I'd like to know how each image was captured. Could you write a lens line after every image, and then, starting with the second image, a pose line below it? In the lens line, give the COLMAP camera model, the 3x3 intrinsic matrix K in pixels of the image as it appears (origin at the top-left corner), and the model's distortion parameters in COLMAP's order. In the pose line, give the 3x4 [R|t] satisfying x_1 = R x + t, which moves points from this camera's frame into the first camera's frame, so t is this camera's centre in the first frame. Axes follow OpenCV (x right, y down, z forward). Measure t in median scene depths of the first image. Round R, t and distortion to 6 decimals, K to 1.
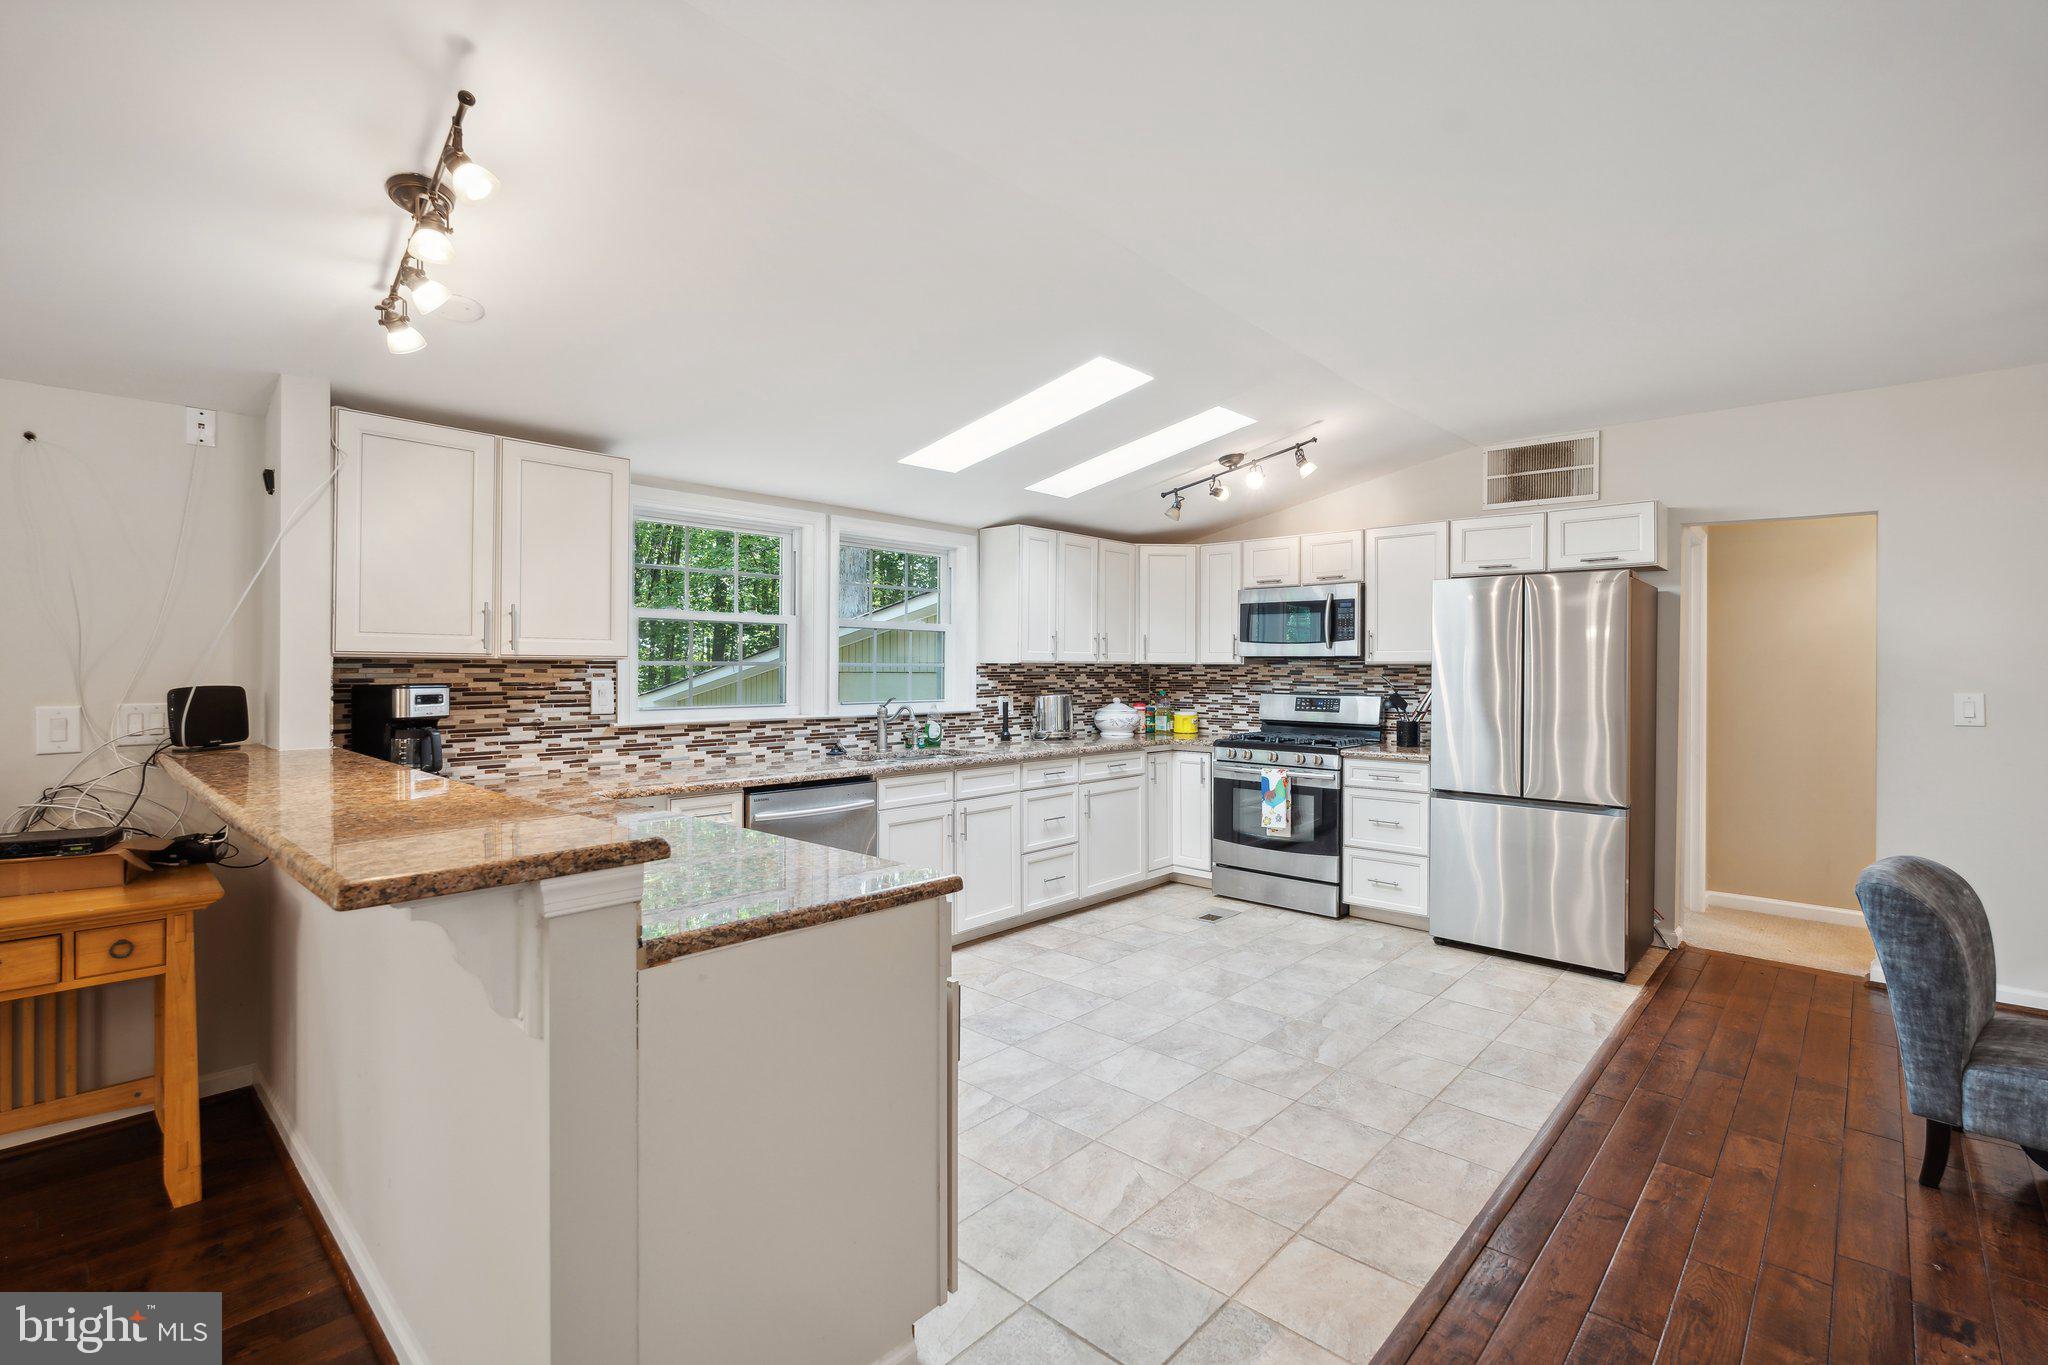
lens RADIAL K [[922.0, 0, 1020.7], [0, 922.0, 658.1], [0, 0, 1]] dist [0.000130, 0.000484]
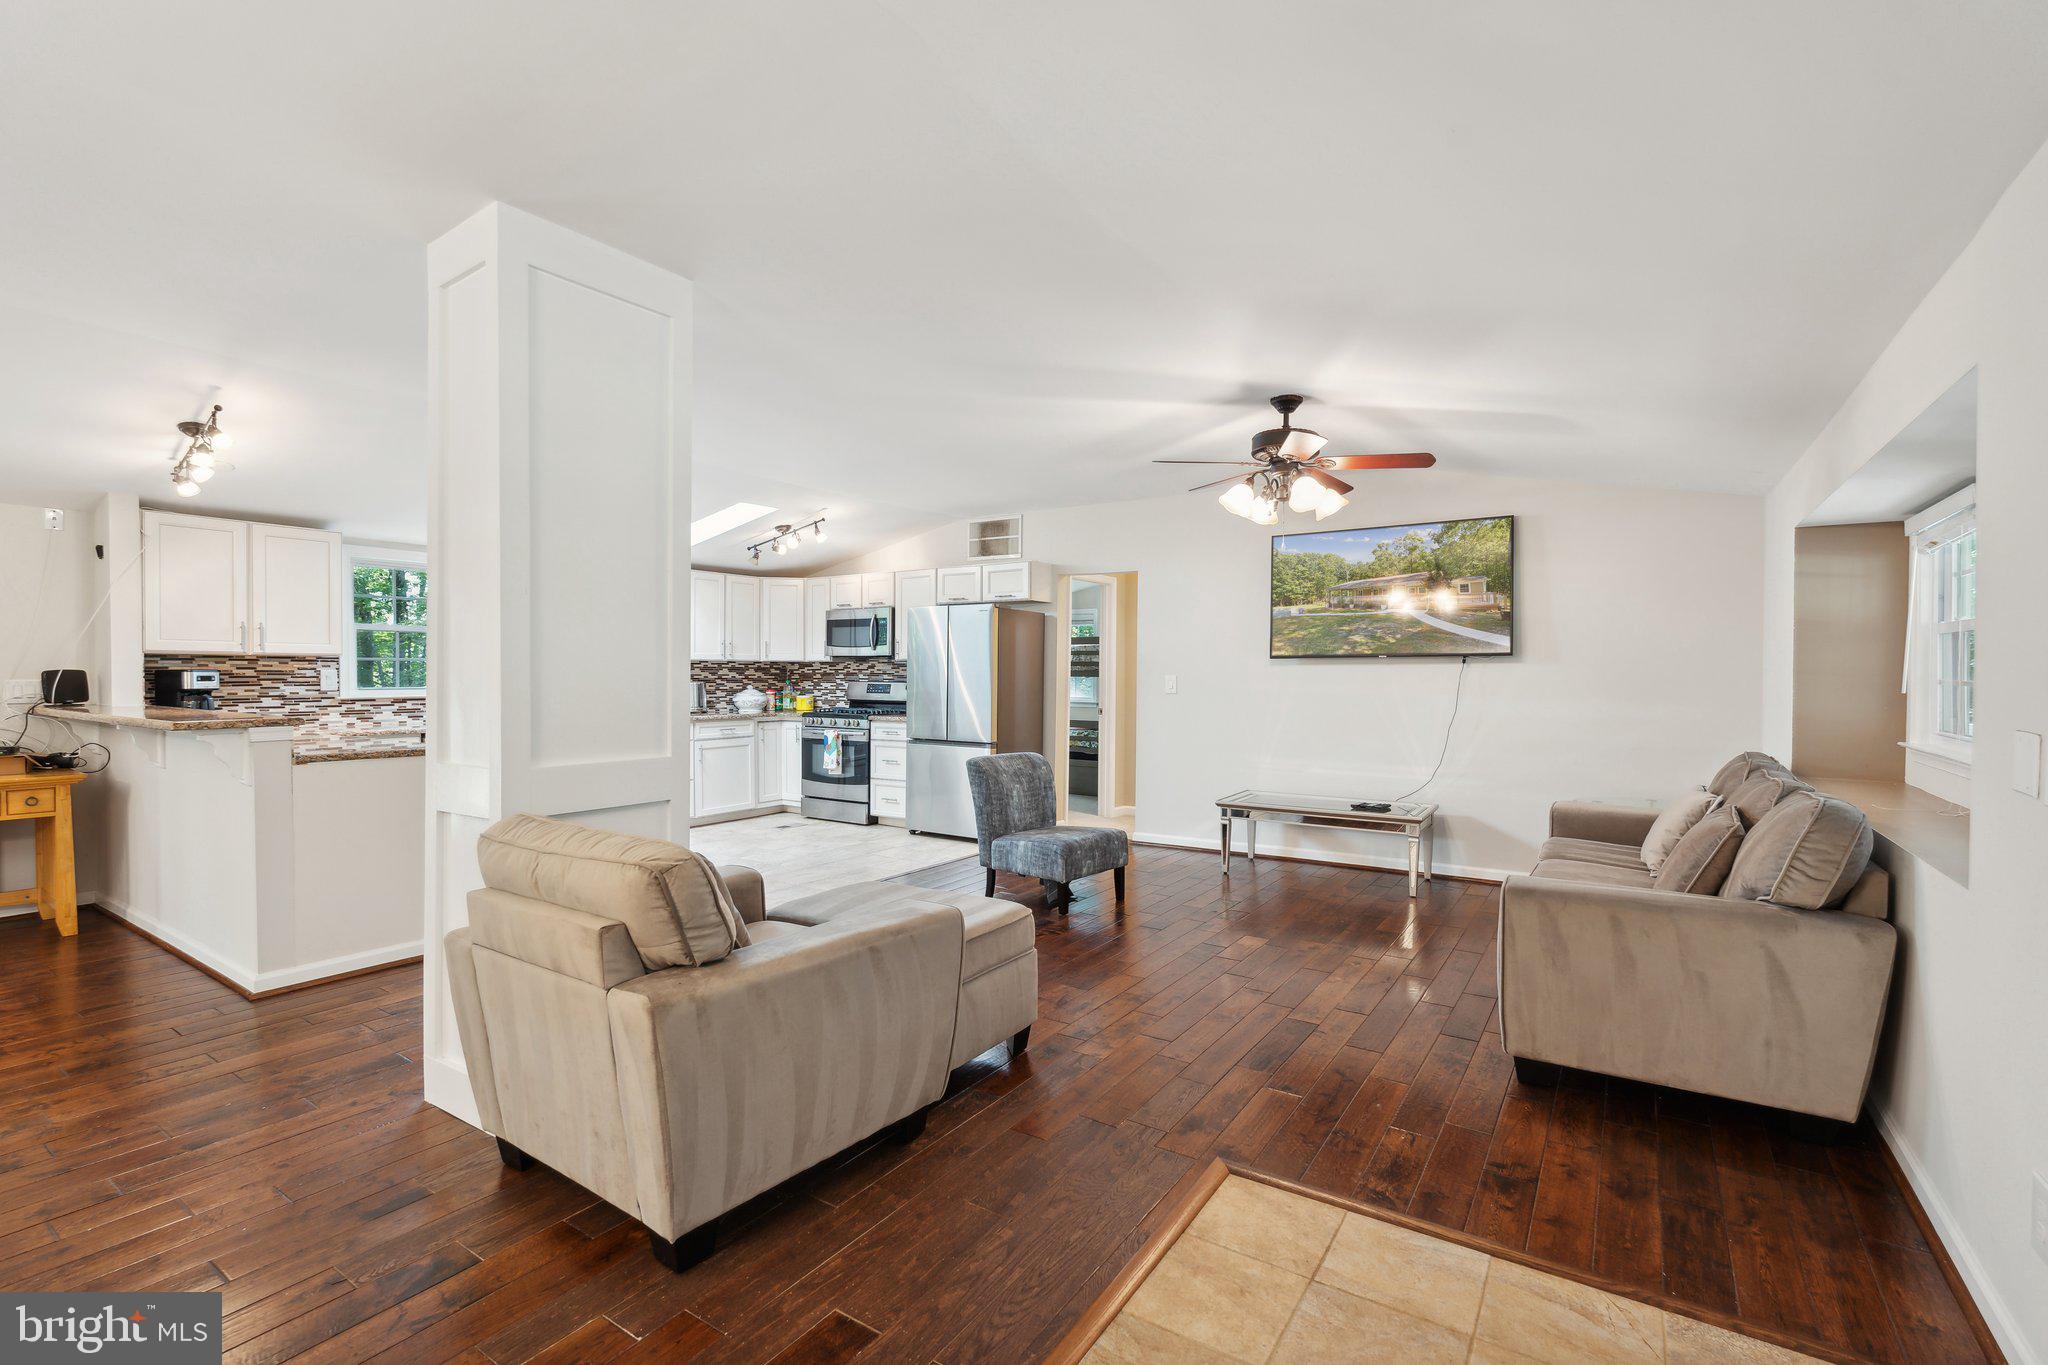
lens RADIAL K [[914.9, 0, 1010.5], [0, 914.9, 680.6], [0, 0, 1]] dist [0.000589, 0.000034]
pose [[0.988874, -0.003536, 0.148713, 0.409504], [0.000548, 0.999797, 0.020126, 0.010863], [-0.148754, -0.019821, 0.988676, -0.633358]]
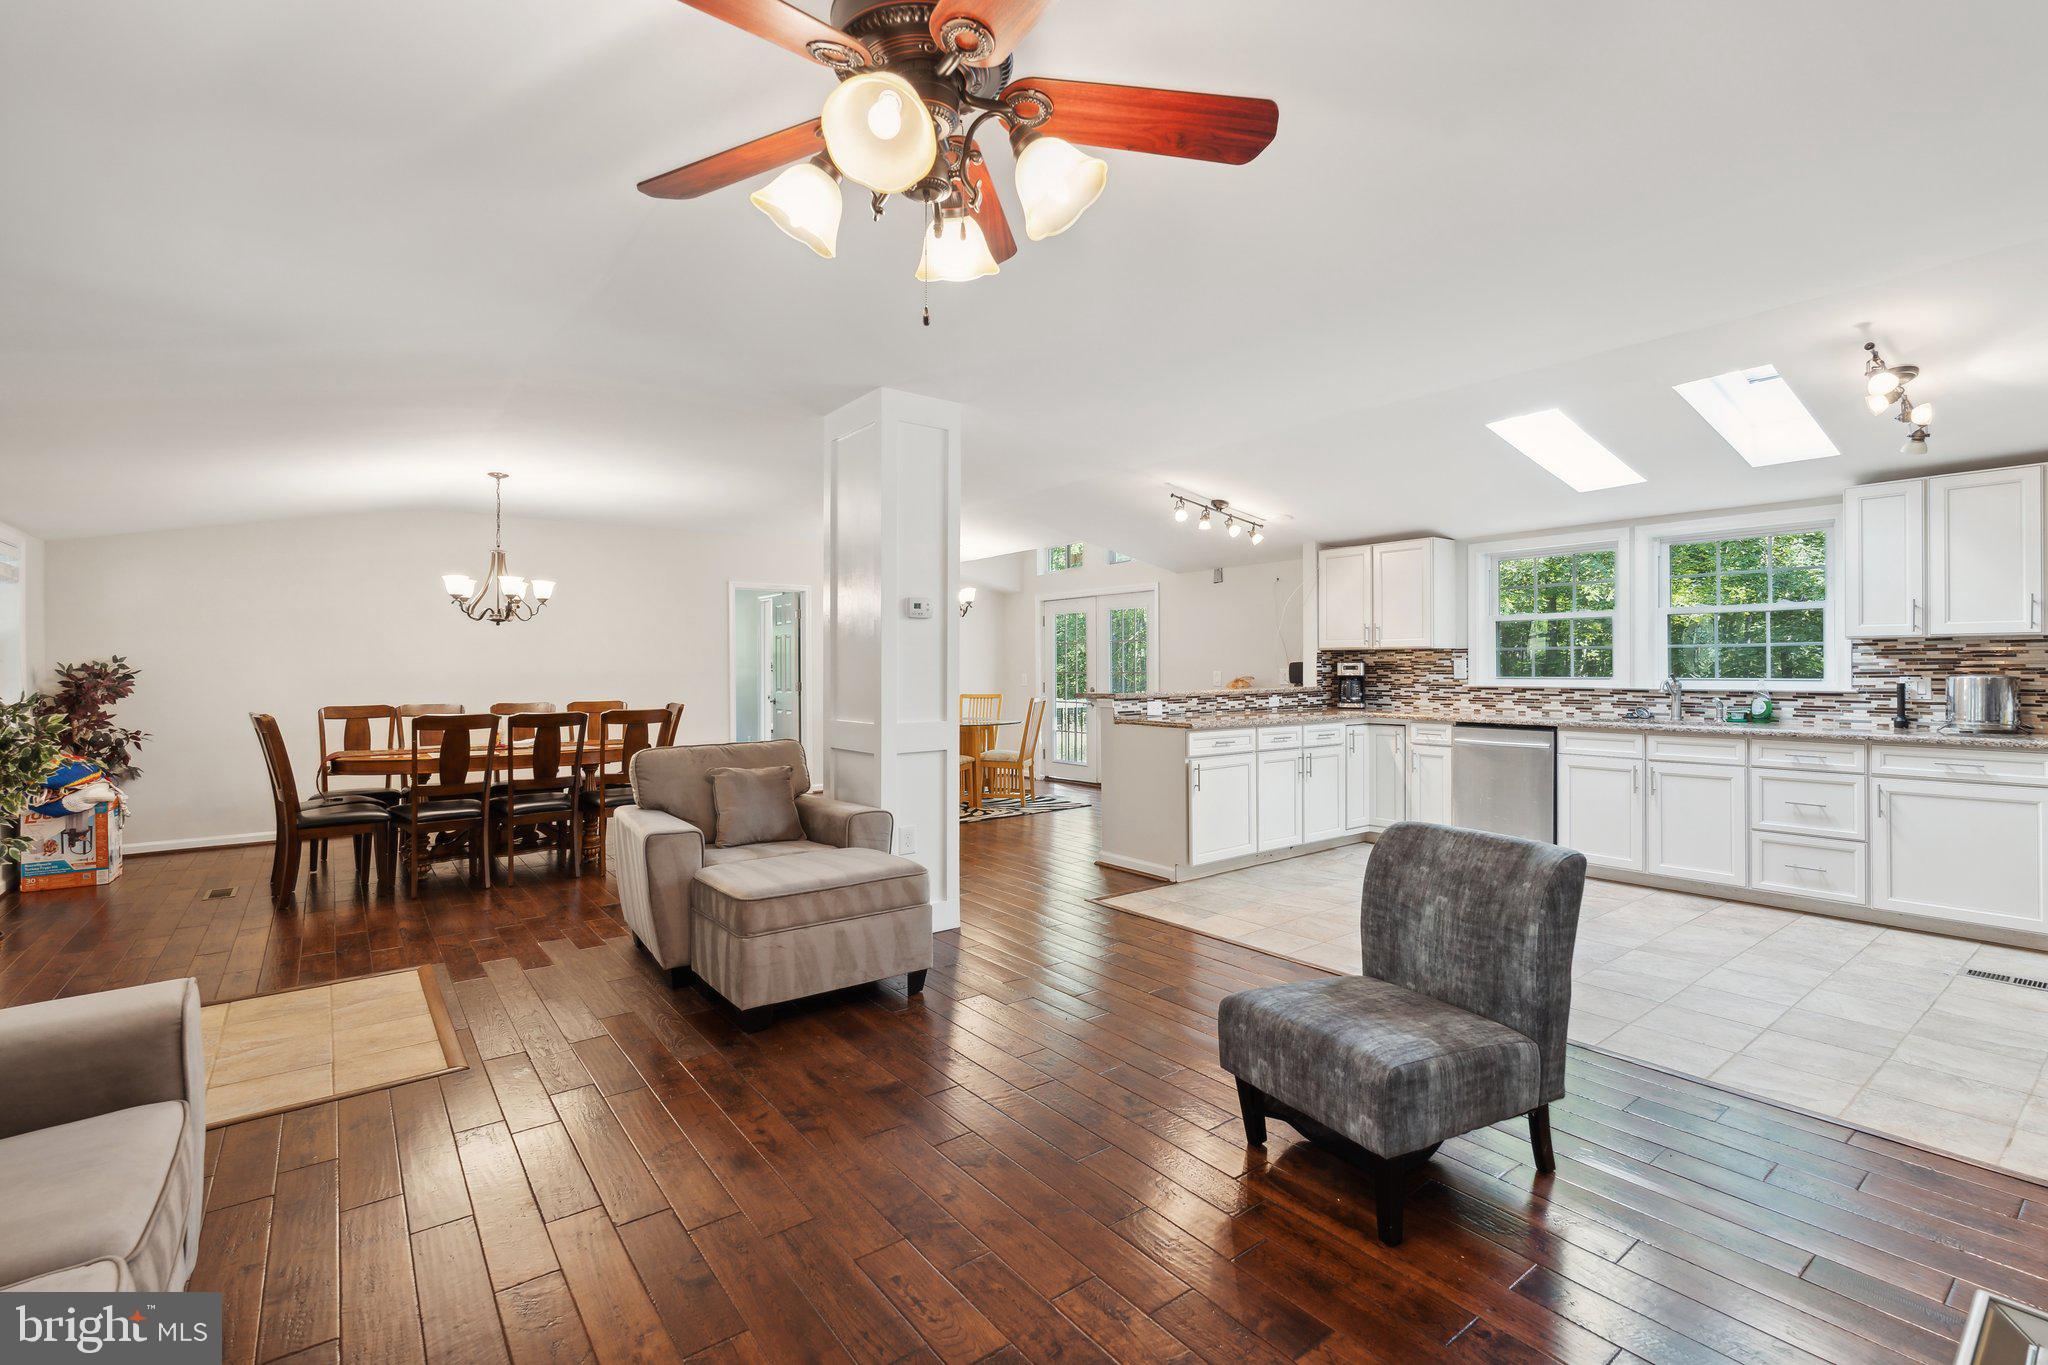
lens RADIAL K [[913.2, 0, 1039.0], [0, 913.2, 666.8], [0, 0, 1]] dist [-0.000406, 0.000035]
pose [[-0.164834, -0.002426, -0.986318, 1.218651], [0.015866, 0.999861, -0.005111, 0.029626], [0.986194, -0.016492, -0.164772, 0.434570]]
